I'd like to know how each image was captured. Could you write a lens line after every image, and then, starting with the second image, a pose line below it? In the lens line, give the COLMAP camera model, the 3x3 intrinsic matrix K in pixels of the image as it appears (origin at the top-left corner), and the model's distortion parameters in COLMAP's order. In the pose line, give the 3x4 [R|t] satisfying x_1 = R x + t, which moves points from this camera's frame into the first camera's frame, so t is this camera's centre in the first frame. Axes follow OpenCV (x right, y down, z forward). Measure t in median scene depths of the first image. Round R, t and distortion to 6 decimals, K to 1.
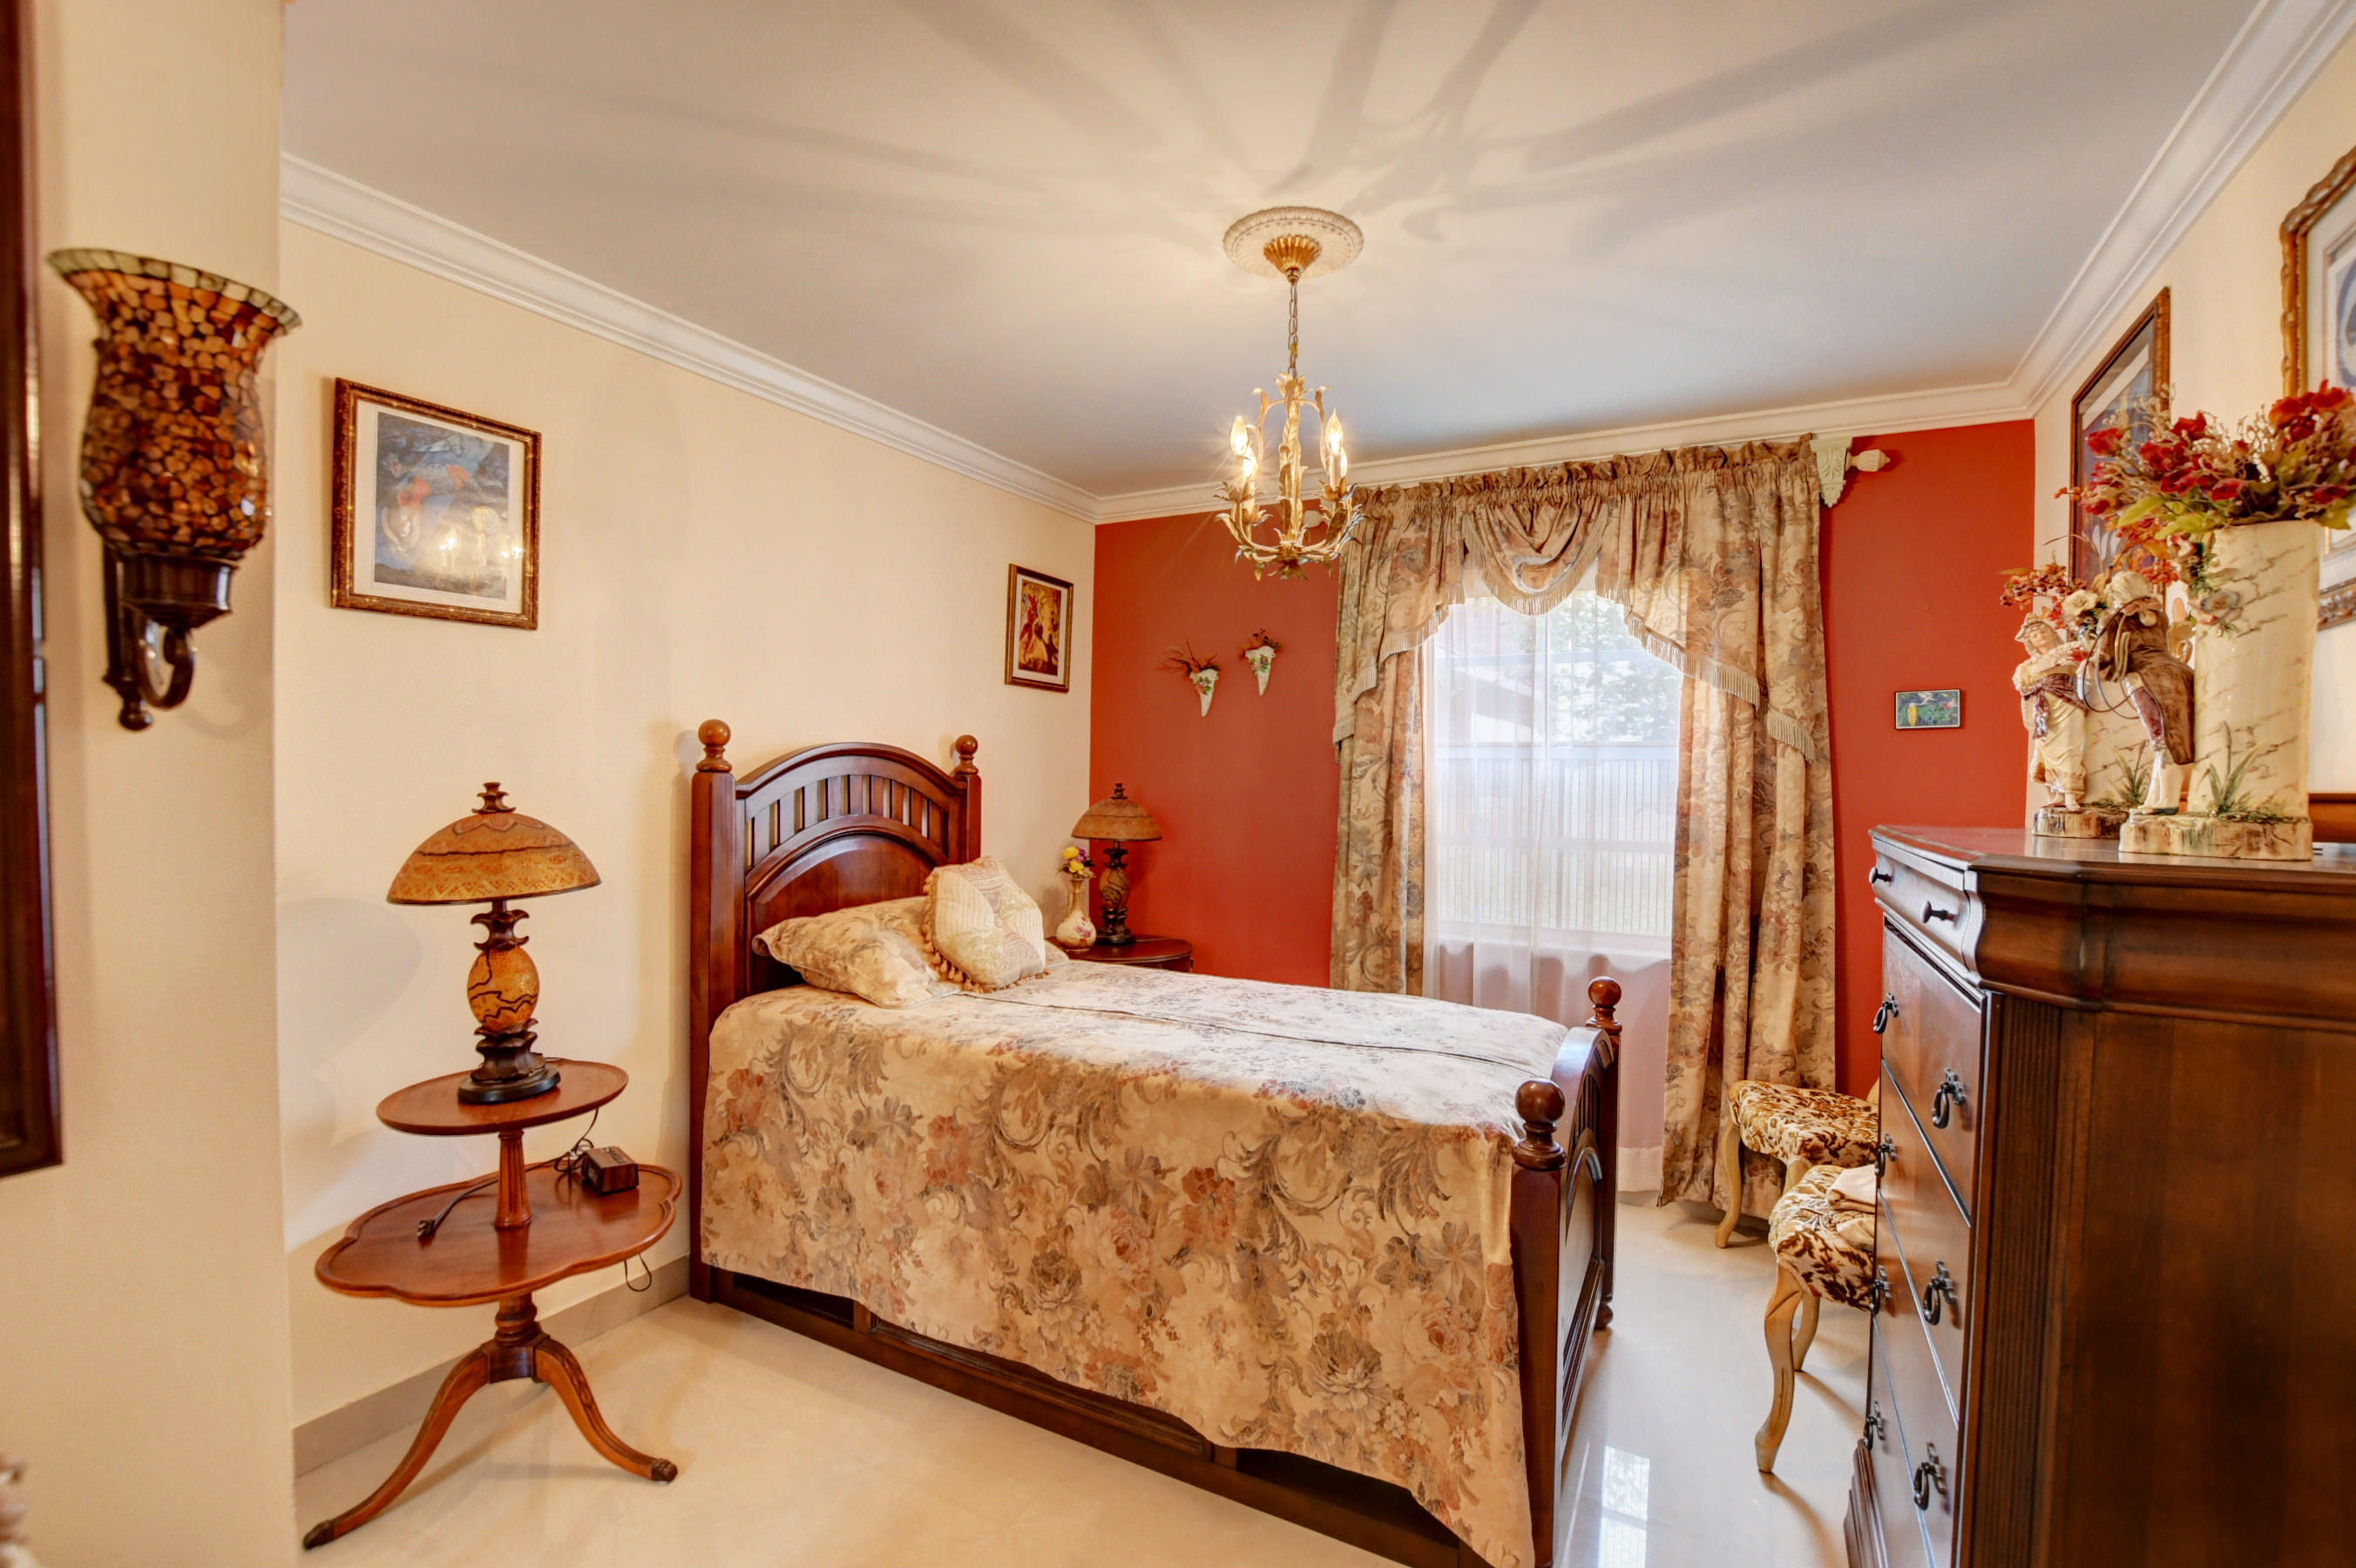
lens RADIAL K [[1029.2, 0, 1187.4], [0, 1029.2, 782.4], [0, 0, 1]] dist [-0.030590, 0.003236]
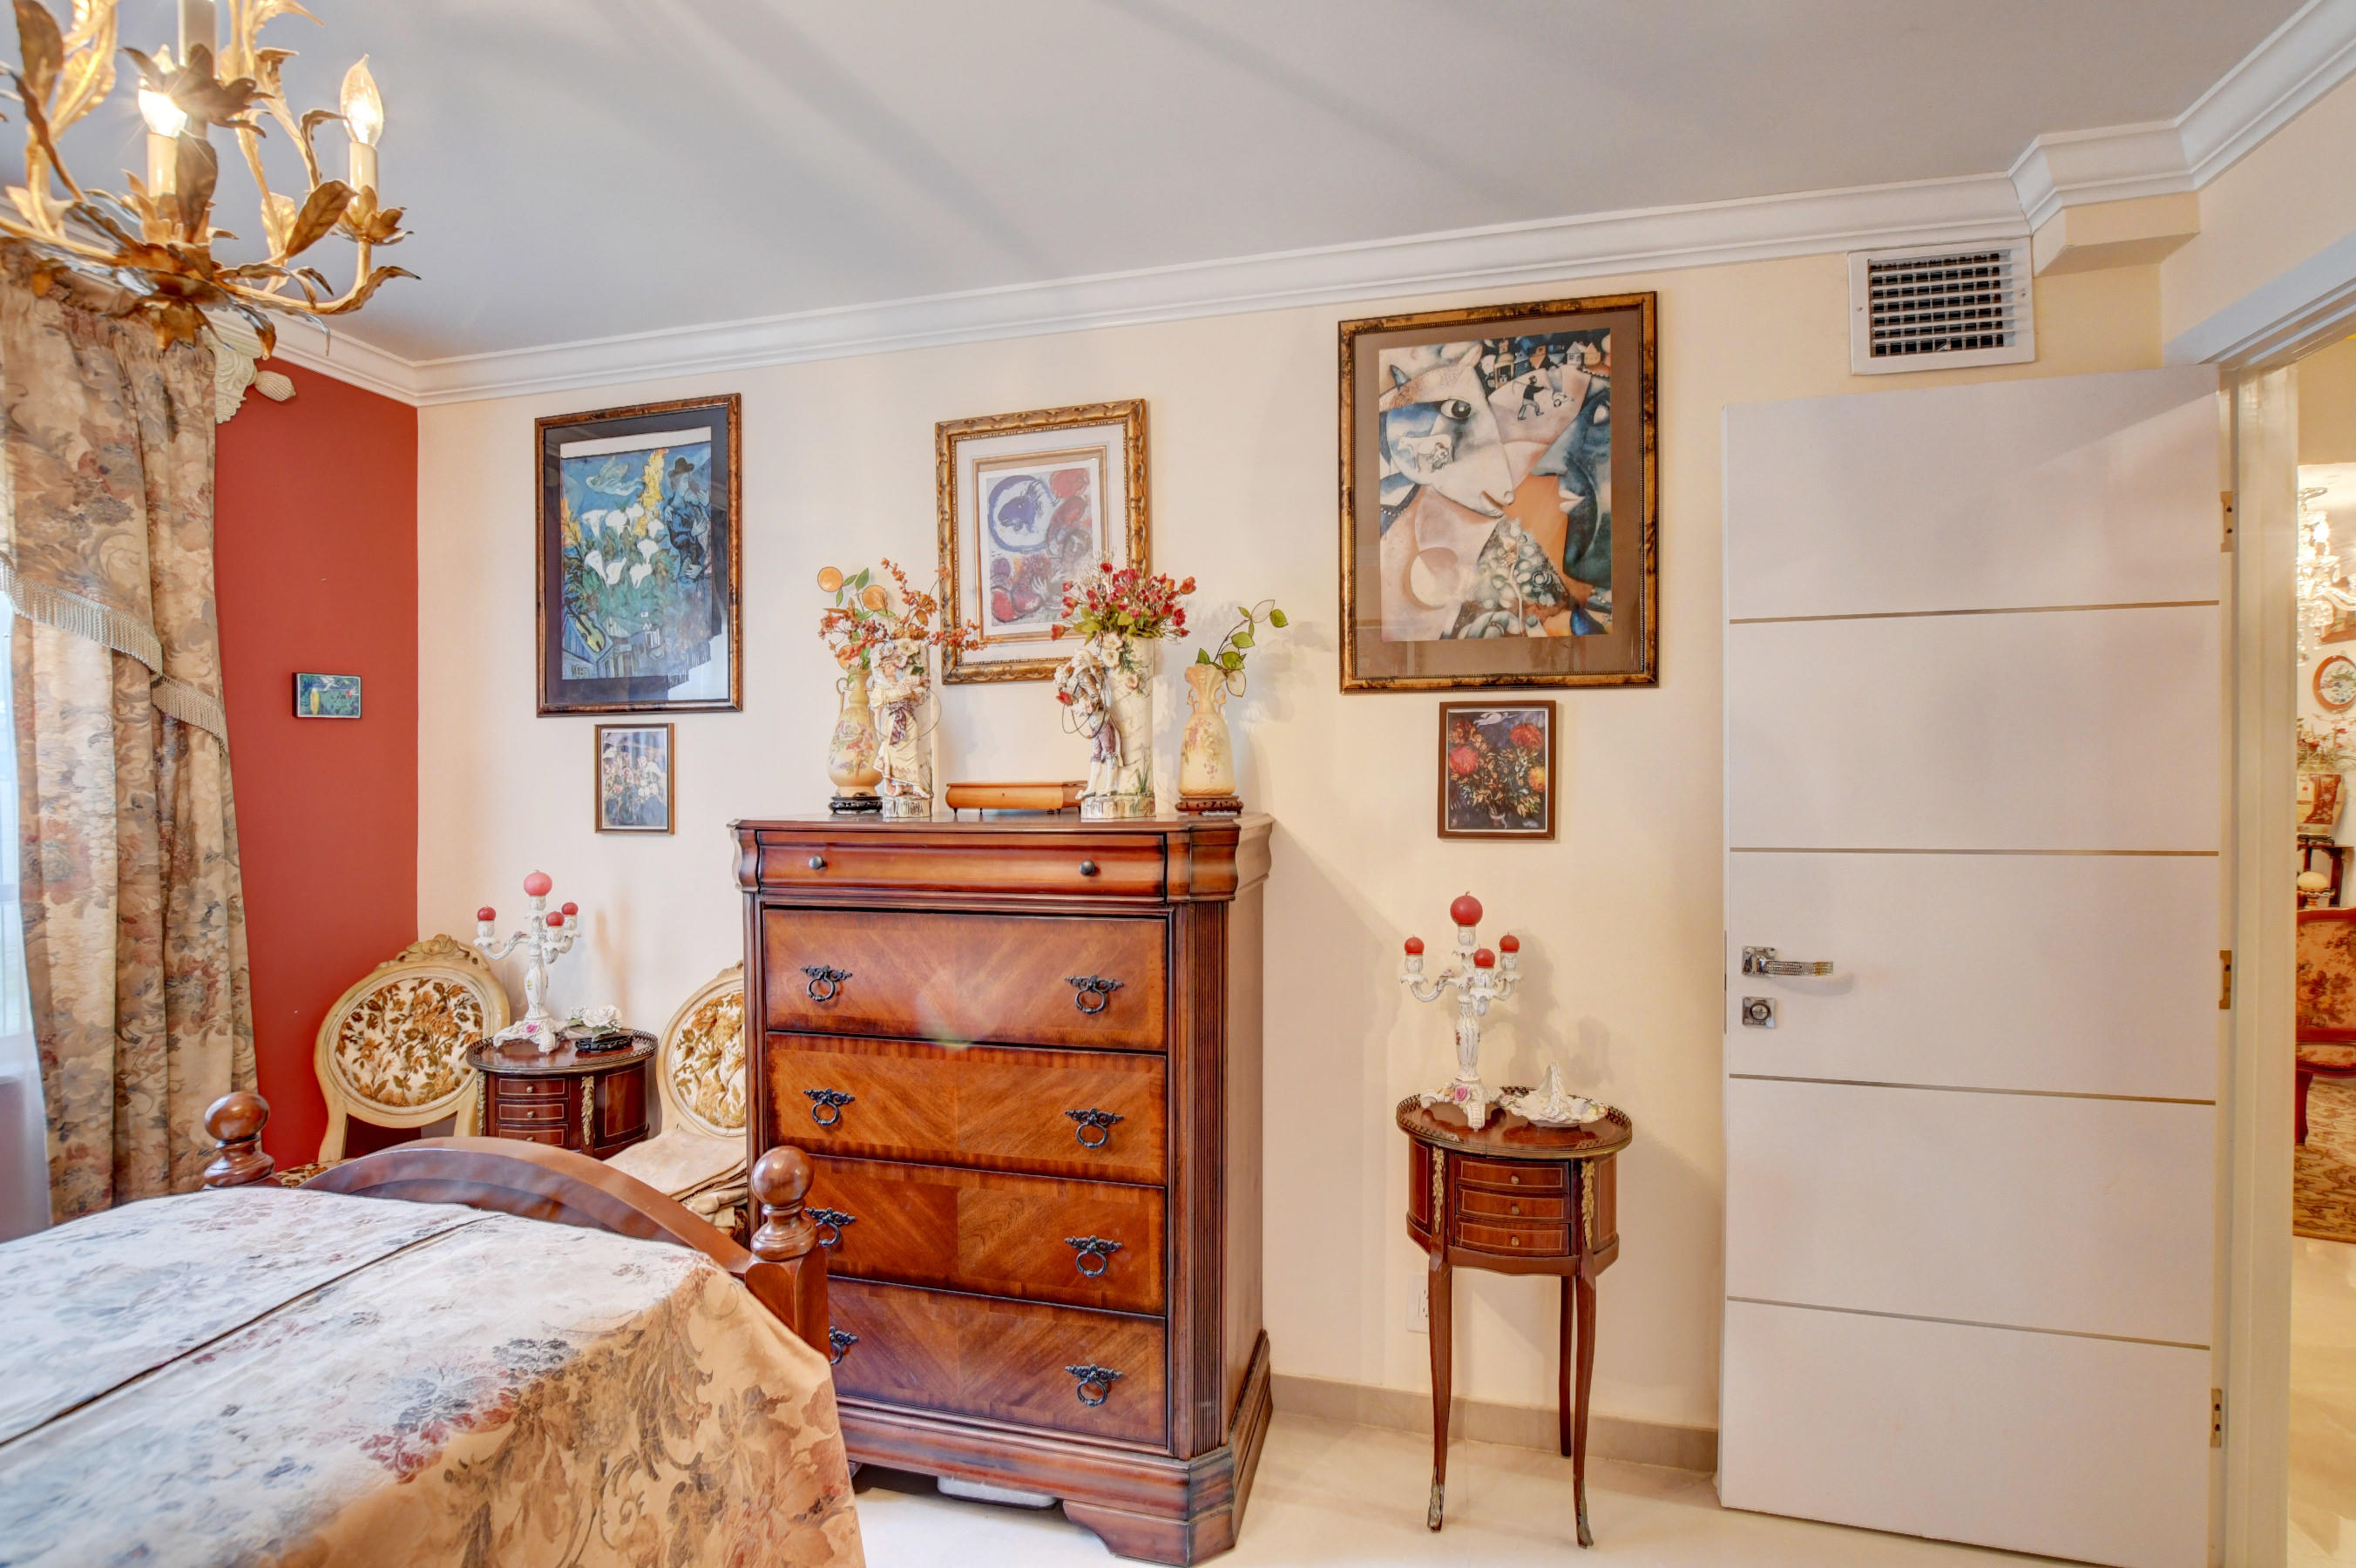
lens RADIAL K [[1029.2, 0, 1185.8], [0, 1029.2, 786.1], [0, 0, 1]] dist [-0.030590, 0.003236]
pose [[-0.241308, -0.024290, 0.970145, -0.283286], [0.009572, 0.999578, 0.027408, -0.011066], [-0.970401, 0.015900, -0.240973, 0.479389]]
